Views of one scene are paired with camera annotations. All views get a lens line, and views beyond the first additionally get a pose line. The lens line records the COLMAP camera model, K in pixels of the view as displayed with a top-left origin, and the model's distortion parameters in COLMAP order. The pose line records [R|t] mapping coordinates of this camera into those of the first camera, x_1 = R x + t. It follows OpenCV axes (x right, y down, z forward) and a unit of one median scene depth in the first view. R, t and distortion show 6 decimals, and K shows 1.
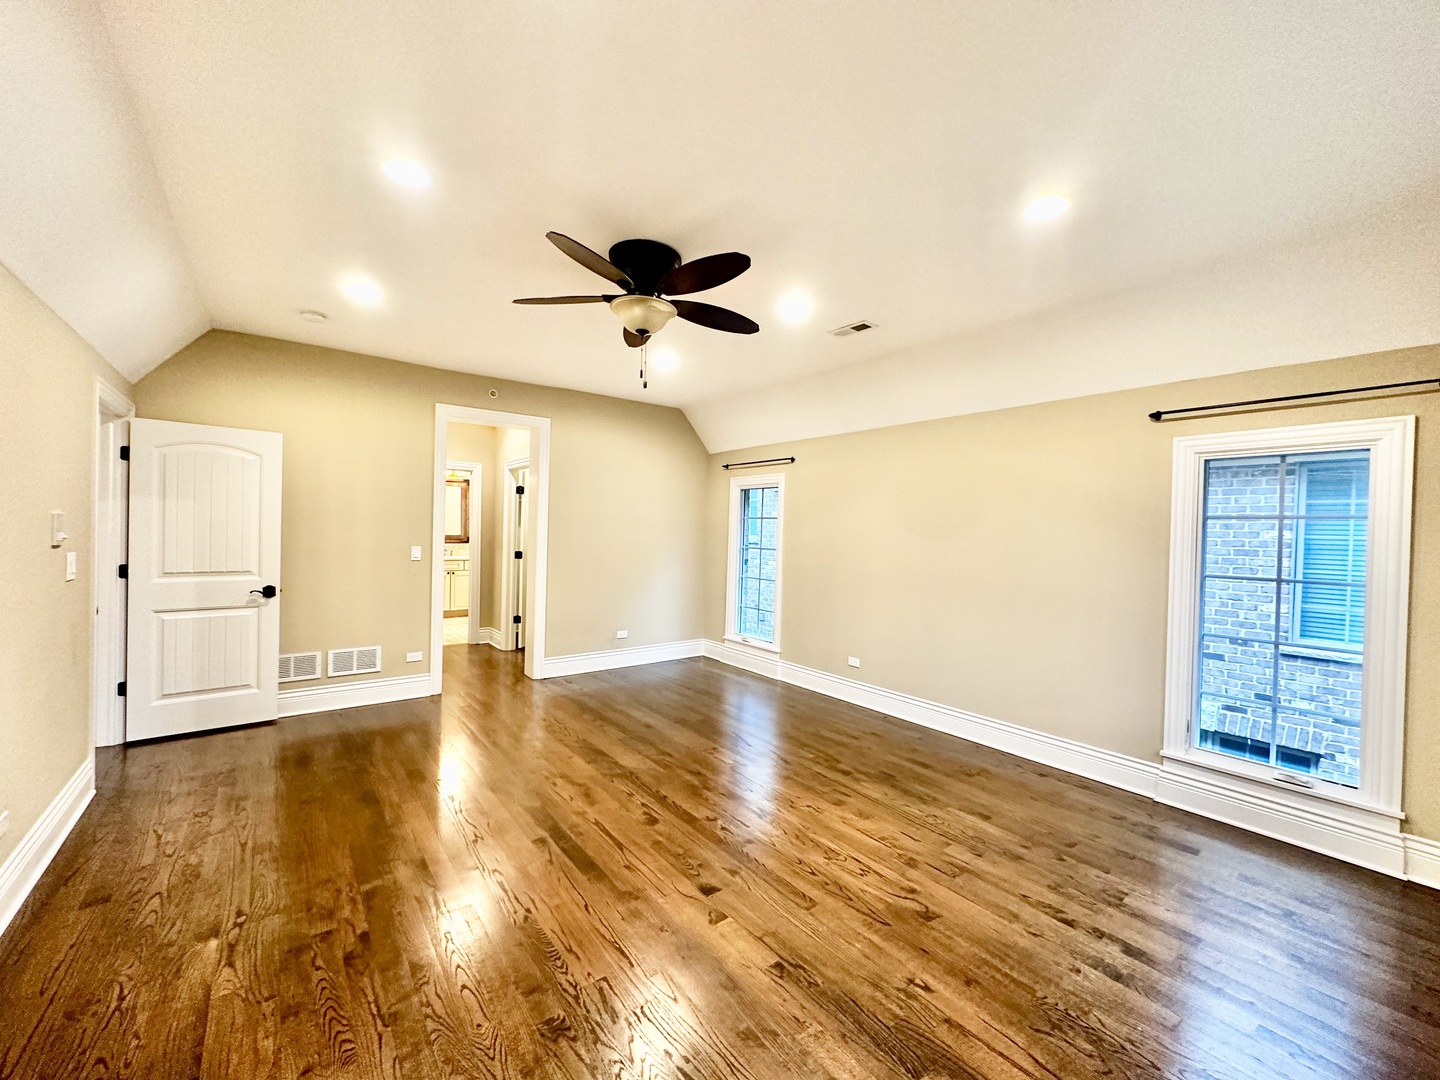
lens RADIAL K [[573.7, 0, 720.0], [0, 573.7, 540.0], [0, 0, 1]] dist [-0.002508, 0.000251]
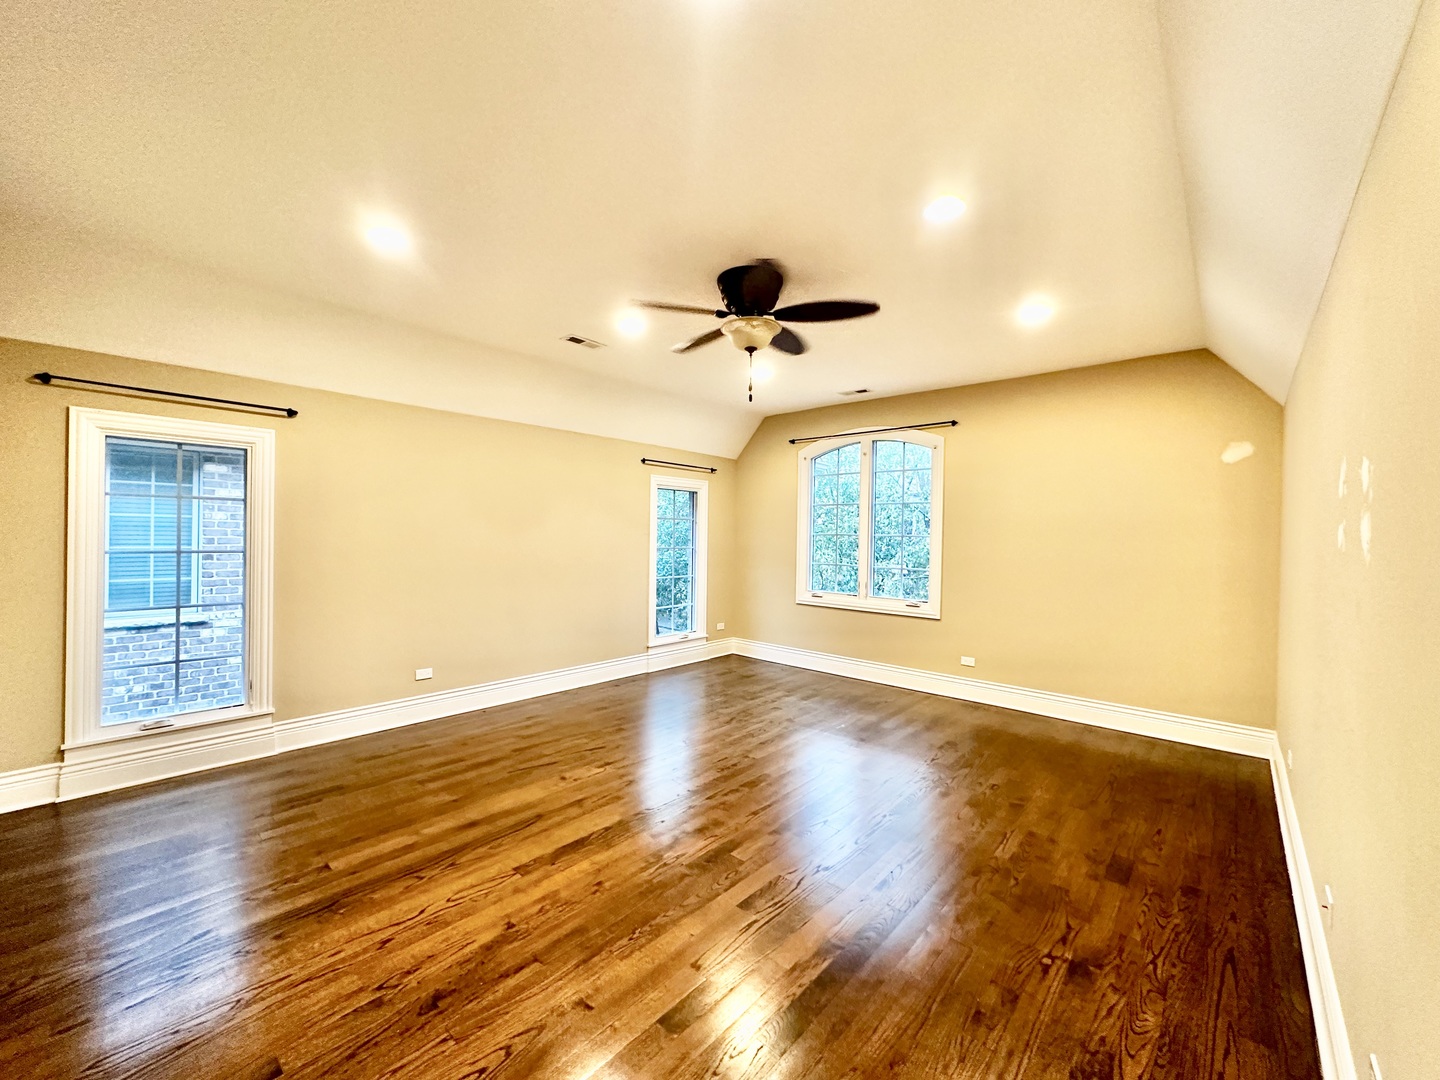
lens RADIAL K [[573.7, 0, 720.0], [0, 573.7, 540.0], [0, 0, 1]] dist [-0.002508, 0.000251]
pose [[-0.176548, -0.032693, 0.983749, -0.904336], [0.000553, 0.999445, 0.033314, -0.024489], [-0.984292, 0.006425, -0.176432, 0.930964]]
